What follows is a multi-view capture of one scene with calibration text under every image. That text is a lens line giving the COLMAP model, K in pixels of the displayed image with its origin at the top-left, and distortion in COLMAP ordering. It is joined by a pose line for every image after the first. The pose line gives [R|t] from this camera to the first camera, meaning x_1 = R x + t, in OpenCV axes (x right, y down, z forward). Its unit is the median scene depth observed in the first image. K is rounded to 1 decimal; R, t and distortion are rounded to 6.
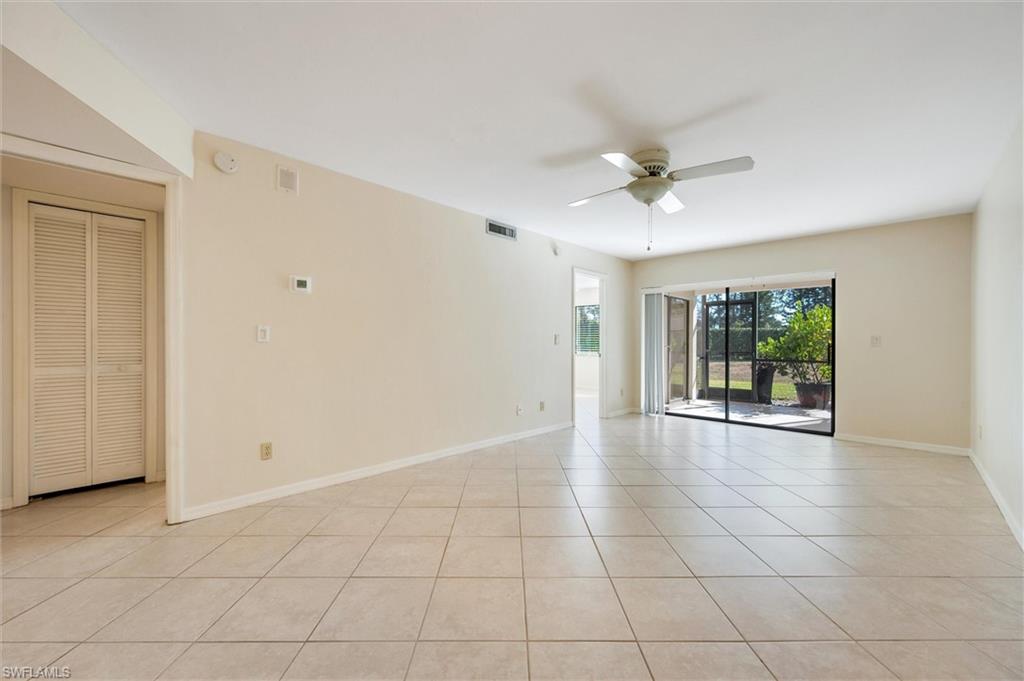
lens RADIAL K [[399.4, 0, 515.5], [0, 399.4, 345.0], [0, 0, 1]] dist [0.000687, 0.000328]
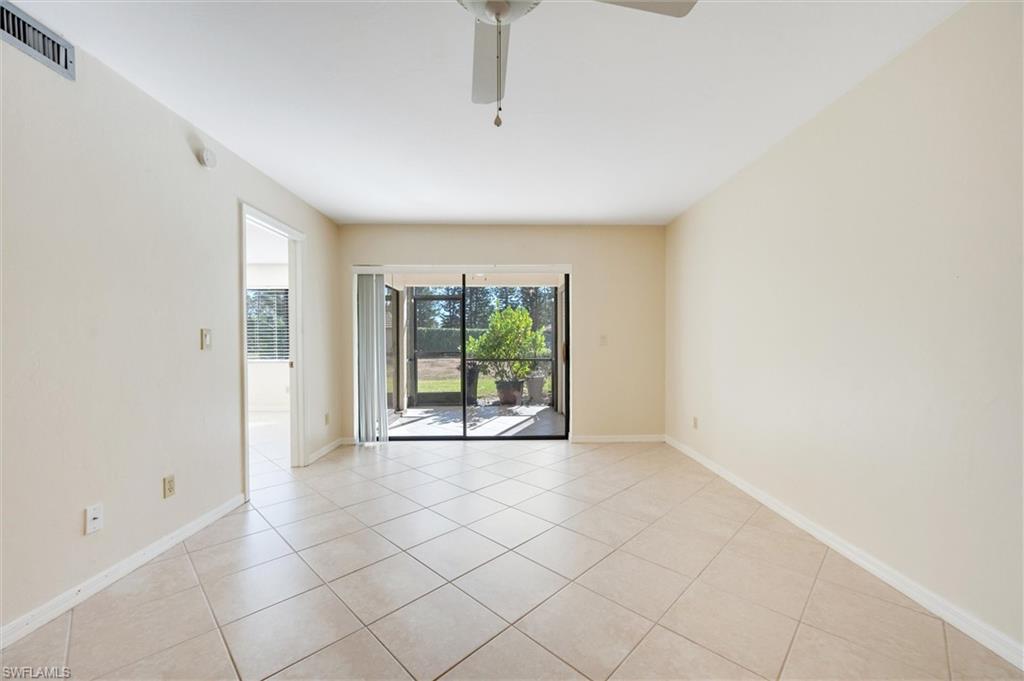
lens RADIAL K [[399.4, 0, 509.1], [0, 399.4, 343.9], [0, 0, 1]] dist [0.000687, 0.000328]
pose [[0.713639, -0.010749, 0.700431, 0.019549], [0.010882, 0.999932, 0.004259, -0.003872], [-0.700429, 0.004583, 0.713707, 0.299320]]
